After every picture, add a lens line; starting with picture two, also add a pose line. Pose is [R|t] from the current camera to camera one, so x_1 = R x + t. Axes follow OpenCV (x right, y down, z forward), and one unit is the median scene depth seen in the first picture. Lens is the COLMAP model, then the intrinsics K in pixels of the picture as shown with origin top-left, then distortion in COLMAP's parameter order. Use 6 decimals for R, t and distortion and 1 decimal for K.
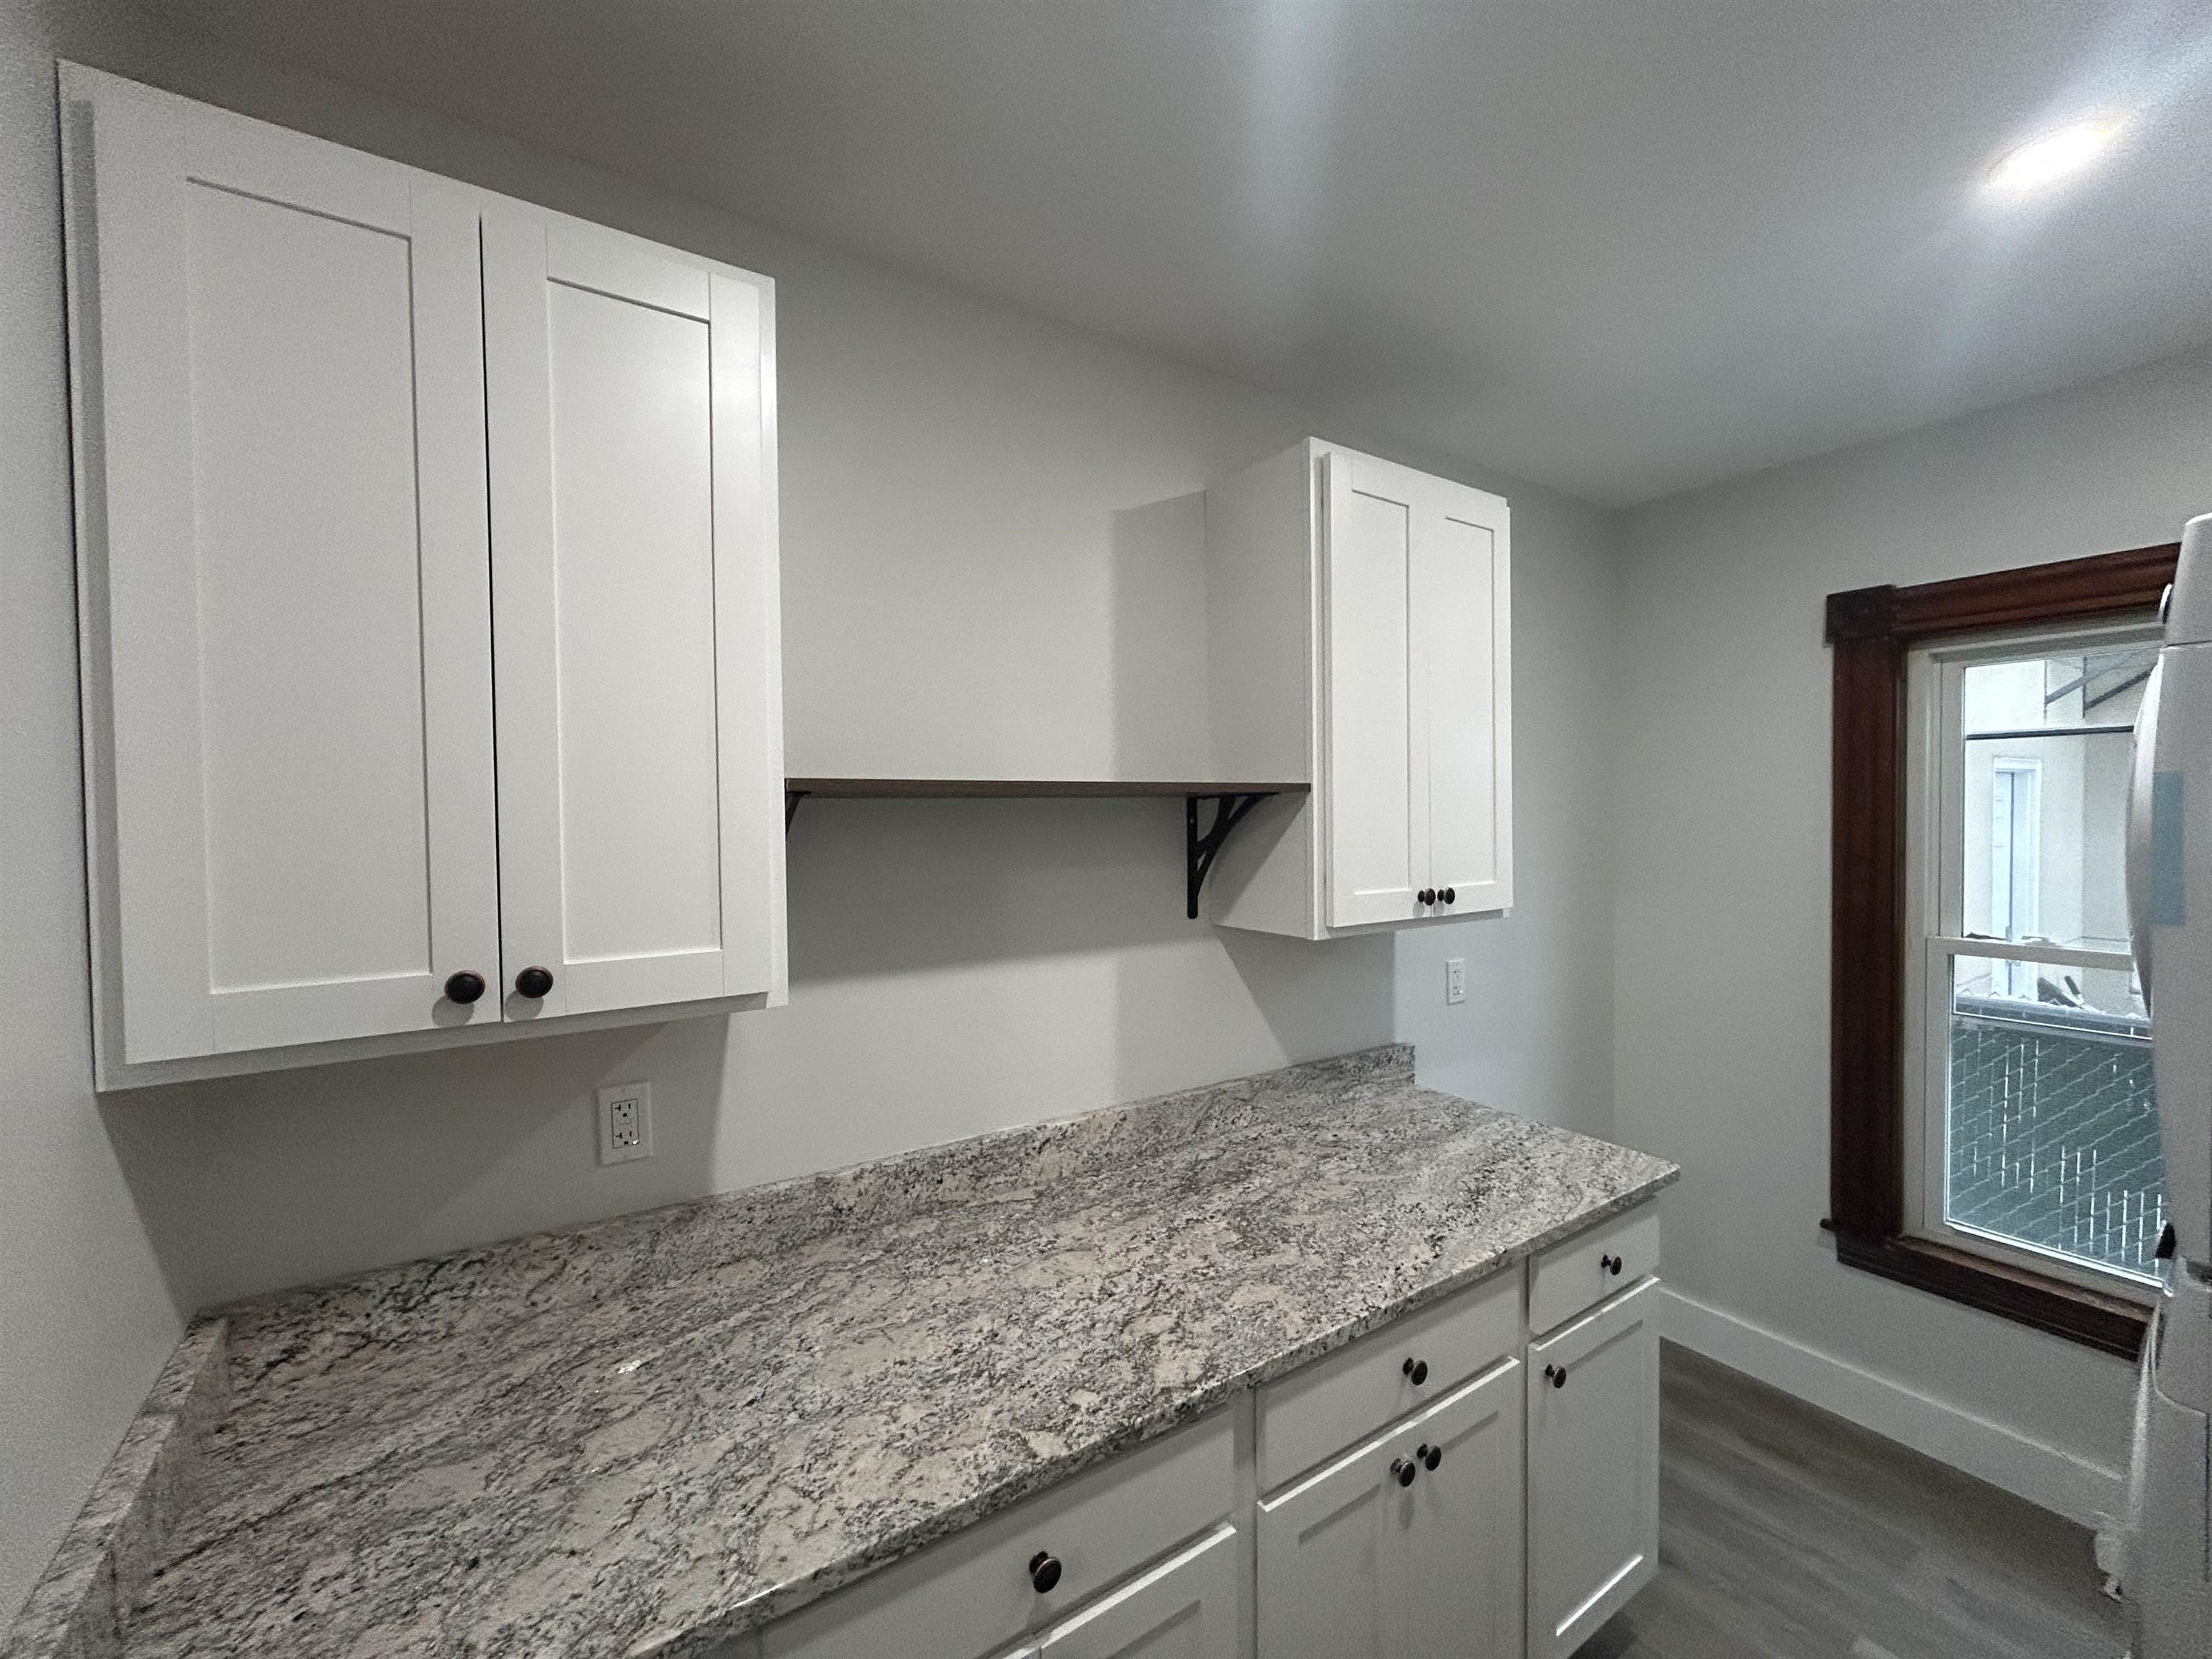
lens RADIAL K [[902.9, 0, 1100.9], [0, 902.9, 831.3], [0, 0, 1]] dist [0.000034, 0.000692]
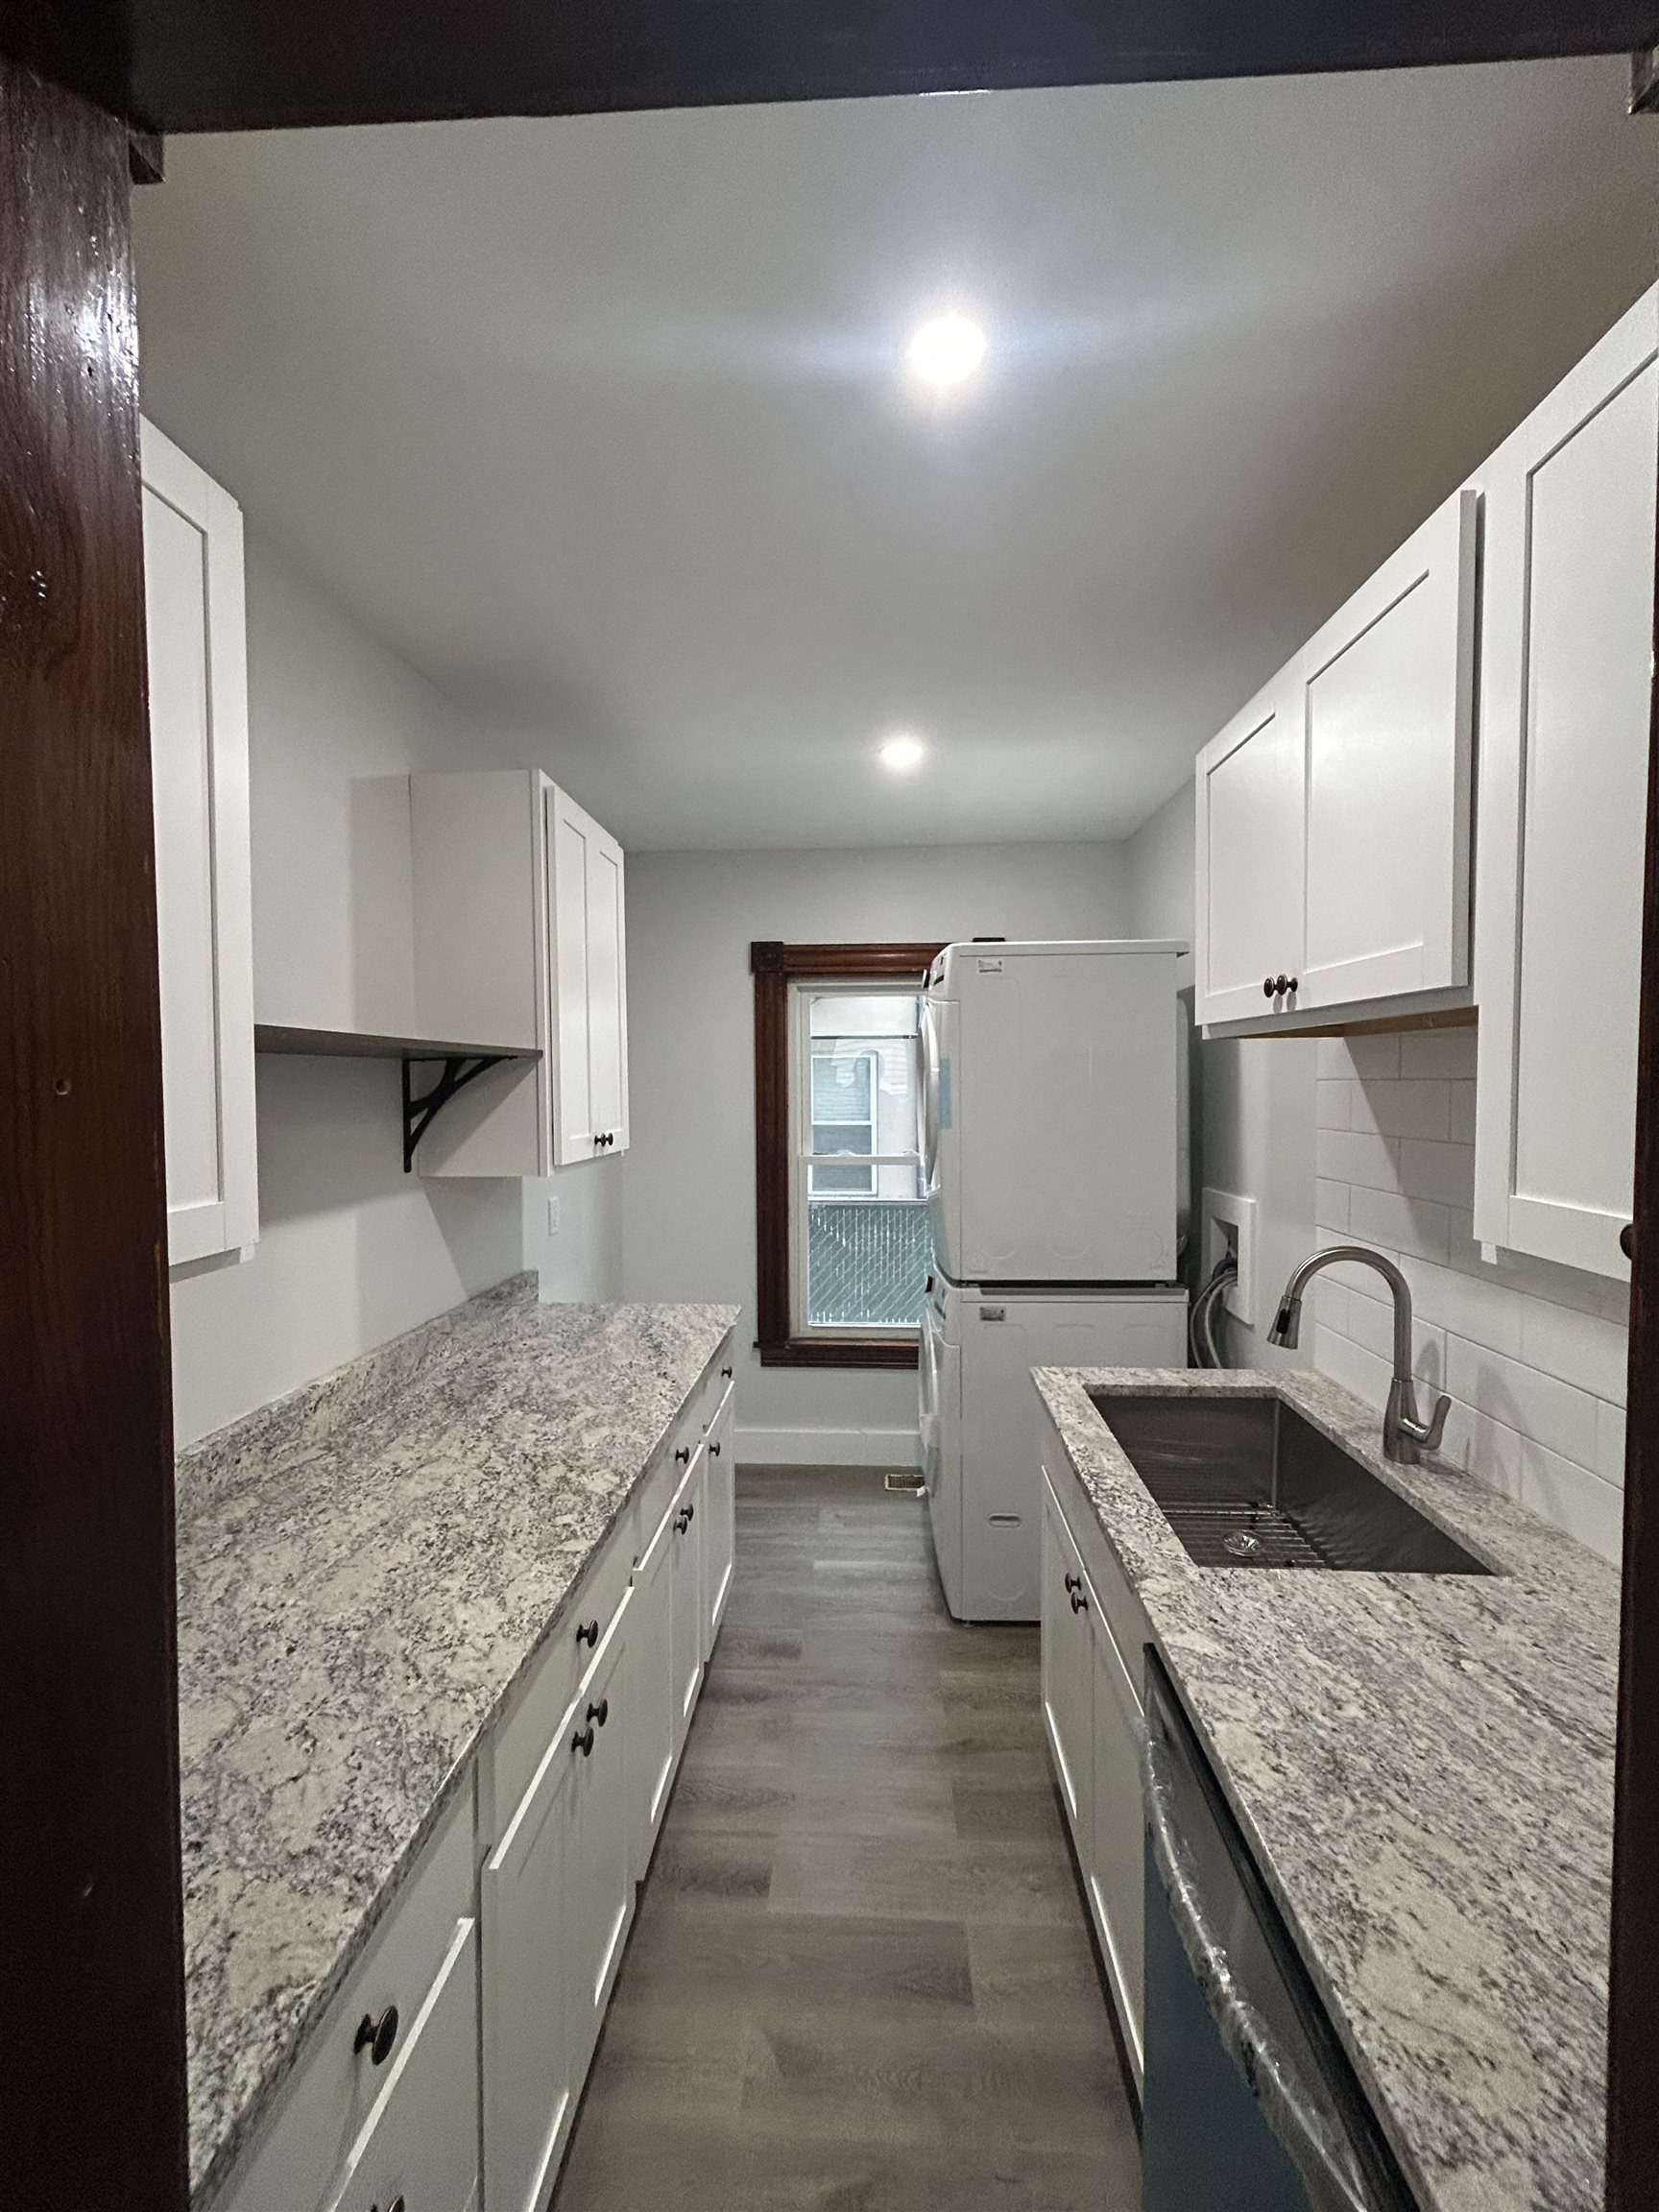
lens RADIAL K [[902.9, 0, 829.3], [0, 902.9, 1109.5], [0, 0, 1]] dist [0.000034, 0.000692]
pose [[0.593178, -0.016269, 0.804907, -0.529058], [0.016645, 0.999830, 0.007943, 0.025142], [-0.804899, 0.008686, 0.593348, -0.047020]]
